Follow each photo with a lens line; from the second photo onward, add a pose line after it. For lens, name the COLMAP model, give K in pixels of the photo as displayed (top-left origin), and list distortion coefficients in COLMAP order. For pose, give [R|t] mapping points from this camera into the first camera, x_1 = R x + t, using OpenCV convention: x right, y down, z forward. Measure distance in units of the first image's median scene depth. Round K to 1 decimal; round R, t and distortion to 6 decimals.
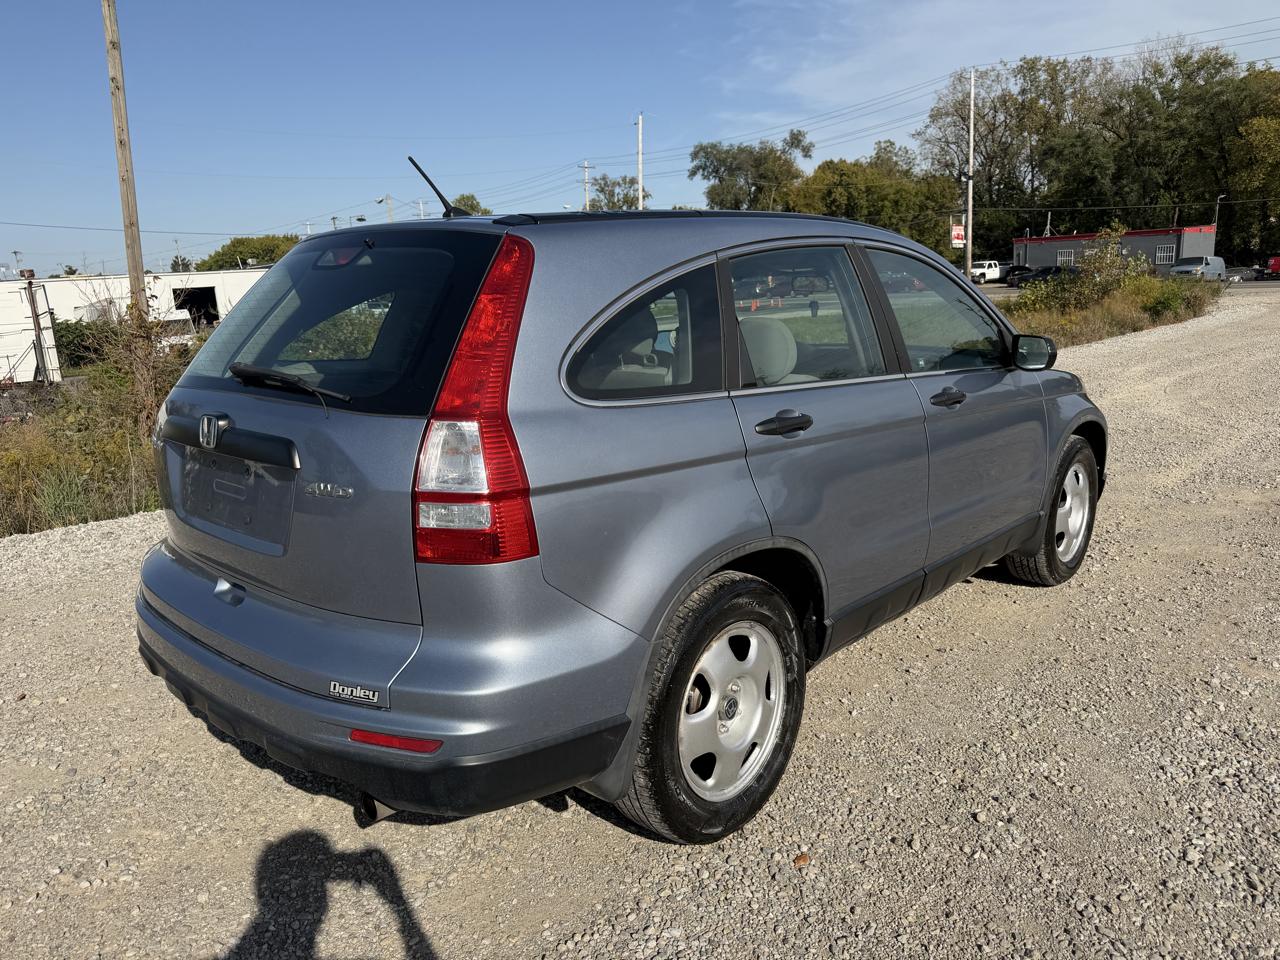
lens RADIAL K [[923.6, 0, 640.0], [0, 923.6, 480.0], [0, 0, 1]] dist [-0.000079, -0.006158]
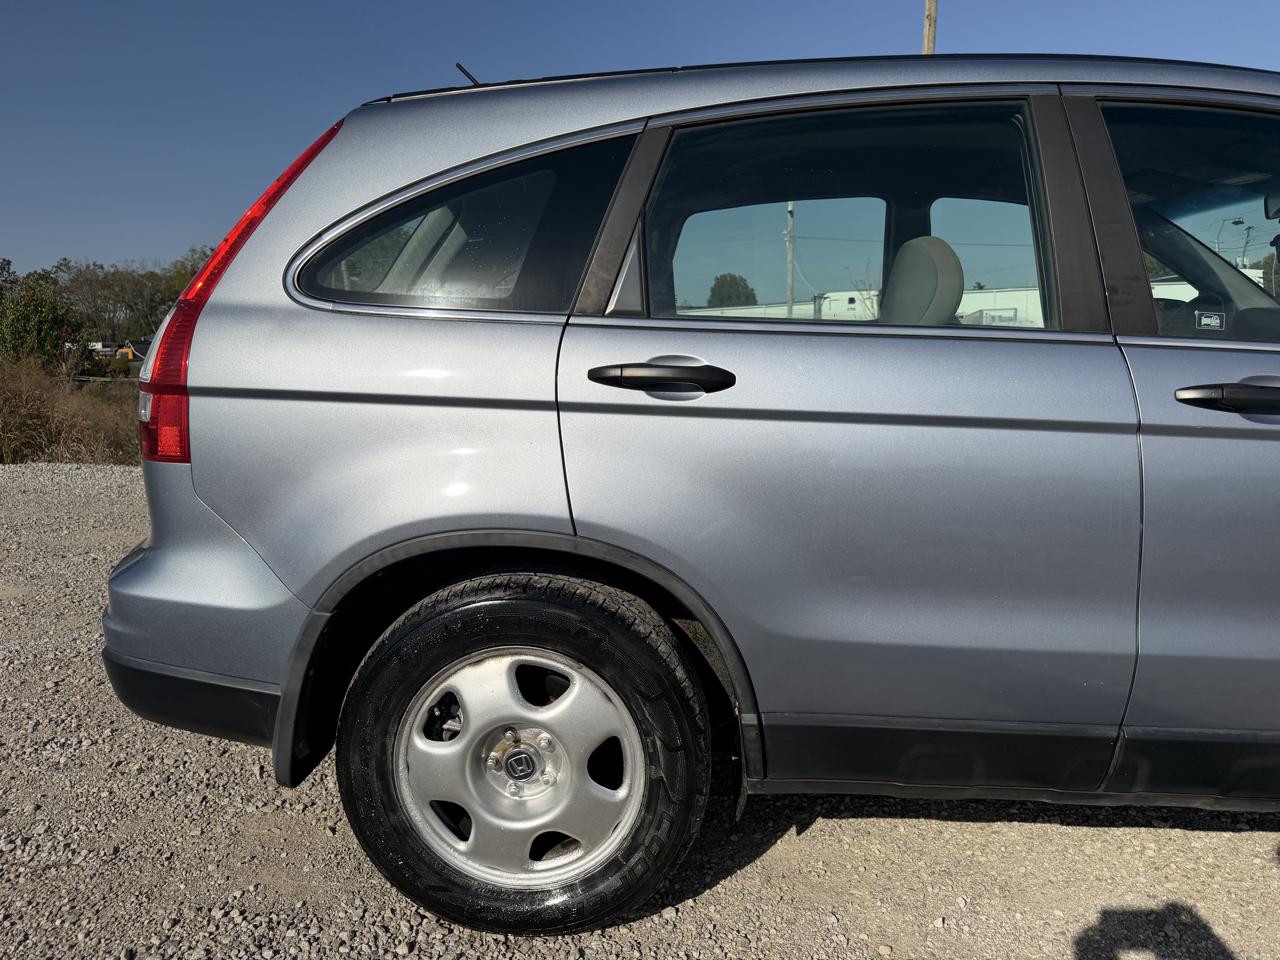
lens RADIAL K [[944.5, 0, 669.4], [0, 944.5, 479.0], [0, 0, 1]] dist [0.047082, -0.013357]
pose [[0.613951, 0.152639, -0.774445, 0.611957], [-0.173524, 0.983223, 0.056225, -0.025108], [0.770035, 0.099865, 0.630138, 0.528792]]
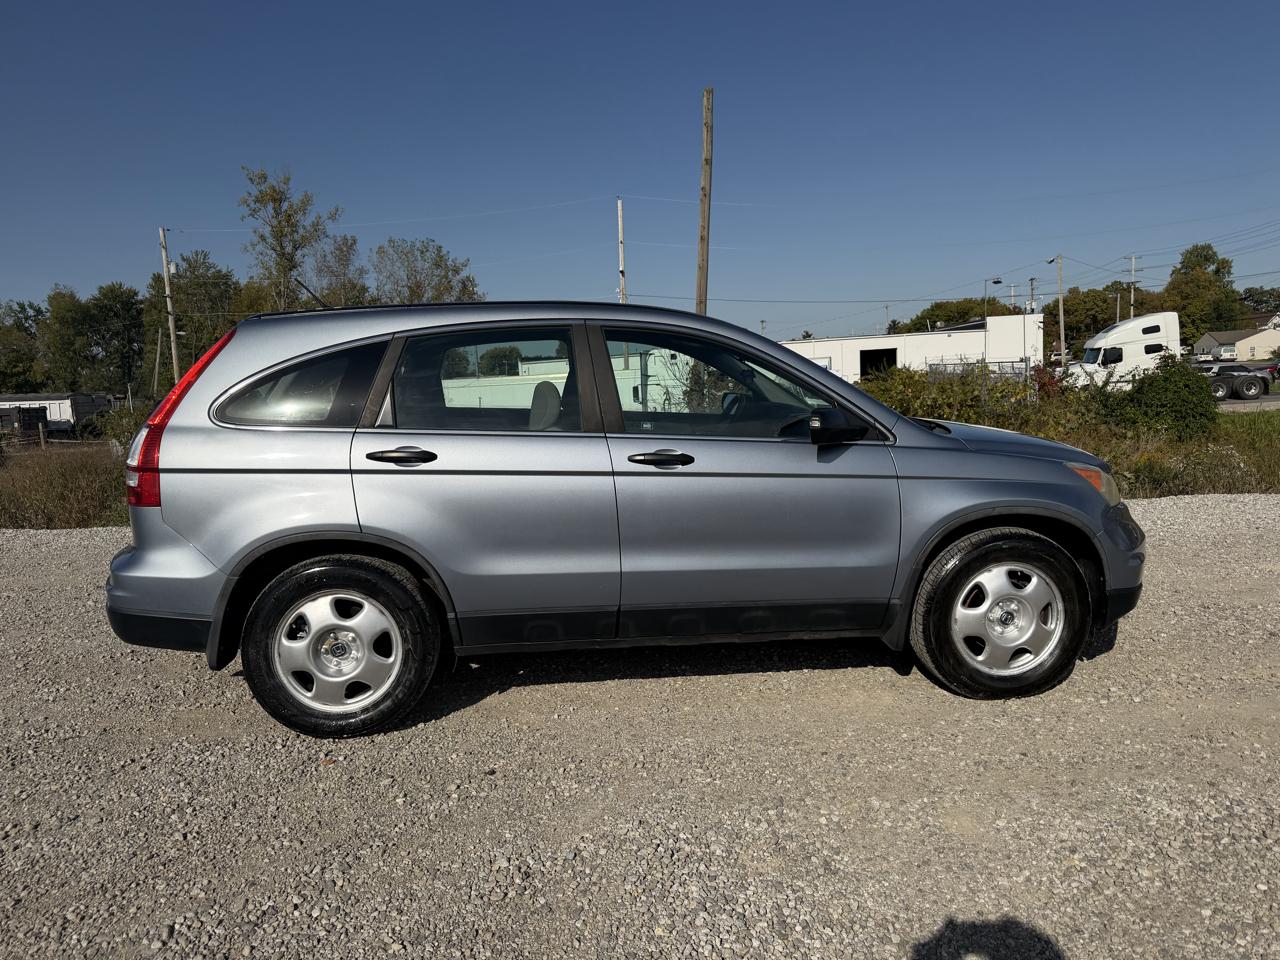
lens RADIAL K [[944.5, 0, 669.4], [0, 944.5, 479.0], [0, 0, 1]] dist [0.047082, -0.013357]
pose [[0.727209, 0.090552, -0.680417, 1.263404], [-0.136465, 0.990546, -0.014025, -0.054792], [0.672714, 0.103052, 0.732691, 0.208550]]
